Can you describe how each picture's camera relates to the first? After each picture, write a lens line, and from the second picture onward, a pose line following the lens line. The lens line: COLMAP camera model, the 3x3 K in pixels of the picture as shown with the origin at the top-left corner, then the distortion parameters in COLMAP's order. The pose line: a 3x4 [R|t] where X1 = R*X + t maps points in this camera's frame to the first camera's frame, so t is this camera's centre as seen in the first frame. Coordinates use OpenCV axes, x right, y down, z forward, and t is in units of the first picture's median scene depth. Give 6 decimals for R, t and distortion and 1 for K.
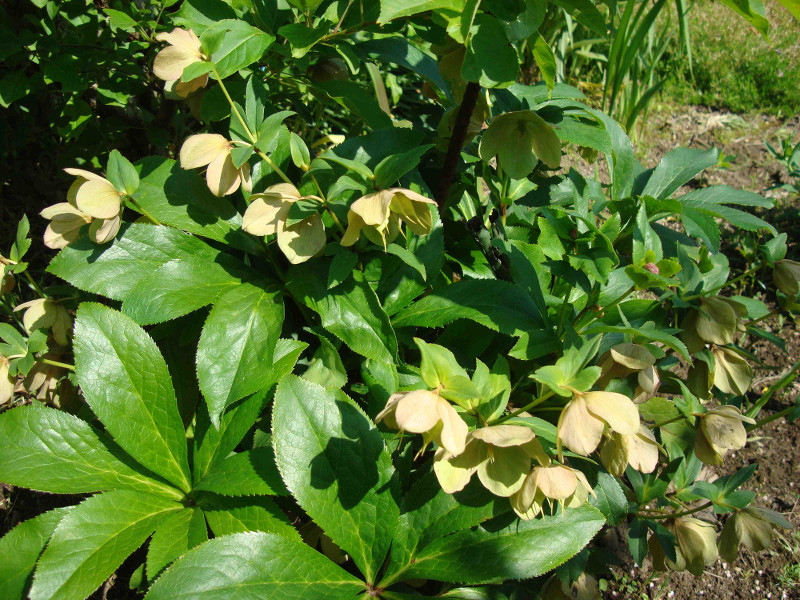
lens RADIAL K [[822.0, 0, 377.4], [0, 822.0, 296.3], [0, 0, 1]] dist [-0.095976, -0.038764]
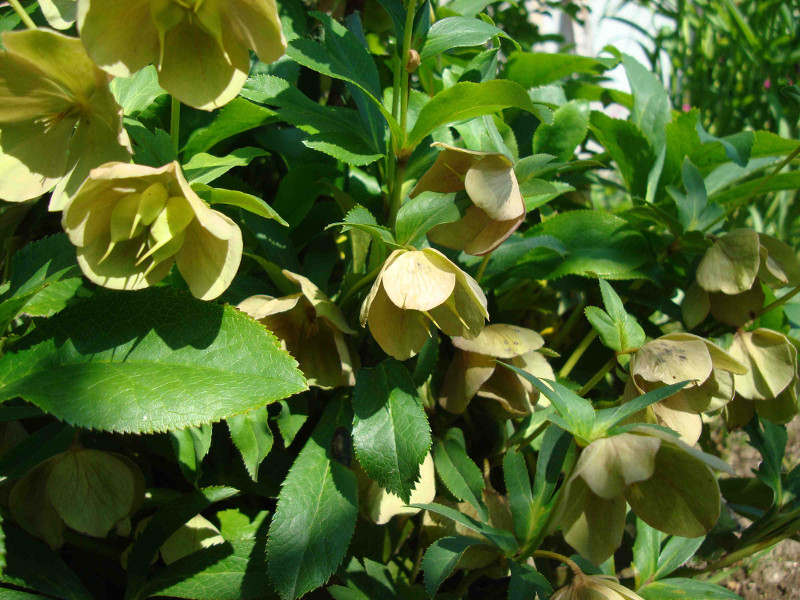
lens RADIAL K [[822.0, 0, 377.4], [0, 822.0, 296.3], [0, 0, 1]] dist [-0.095976, -0.038764]
pose [[0.939468, 0.135191, -0.314837, 0.444266], [-0.243566, 0.909772, -0.336141, 0.362697], [0.240987, 0.392477, 0.887630, 0.547866]]
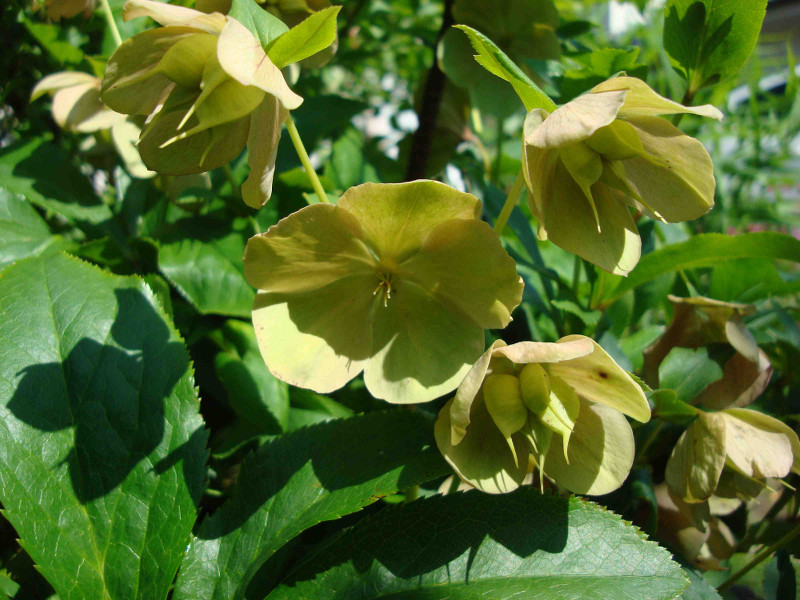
lens RADIAL K [[822.0, 0, 377.4], [0, 822.0, 296.3], [0, 0, 1]] dist [-0.095976, -0.038764]
pose [[0.994777, 0.038035, -0.094718, 0.151729], [-0.082244, 0.848278, -0.523125, 0.363991], [0.060450, 0.528183, 0.846976, 0.549631]]
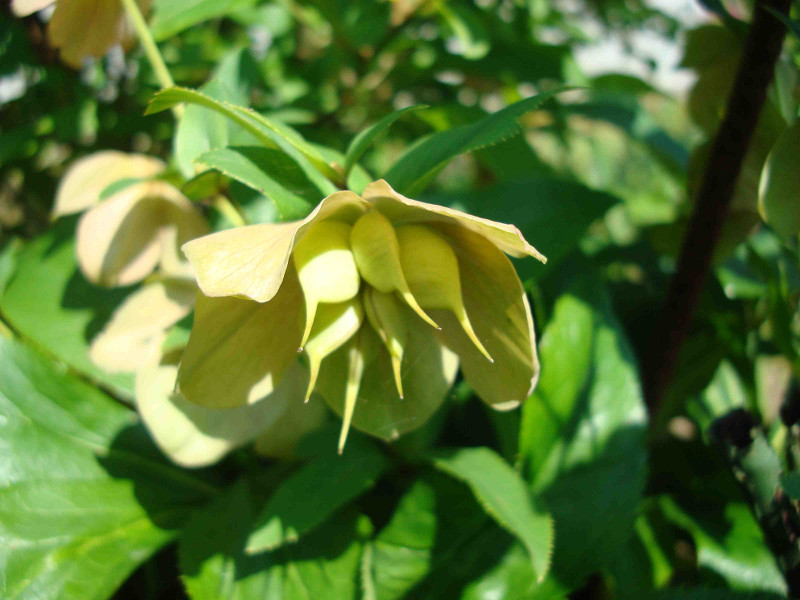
lens RADIAL K [[822.0, 0, 377.4], [0, 822.0, 296.3], [0, 0, 1]] dist [-0.095976, -0.038764]
pose [[0.943488, 0.091234, -0.318601, 0.086847], [-0.170047, 0.958432, -0.229113, -0.042433], [0.284454, 0.270342, 0.919783, 0.710639]]
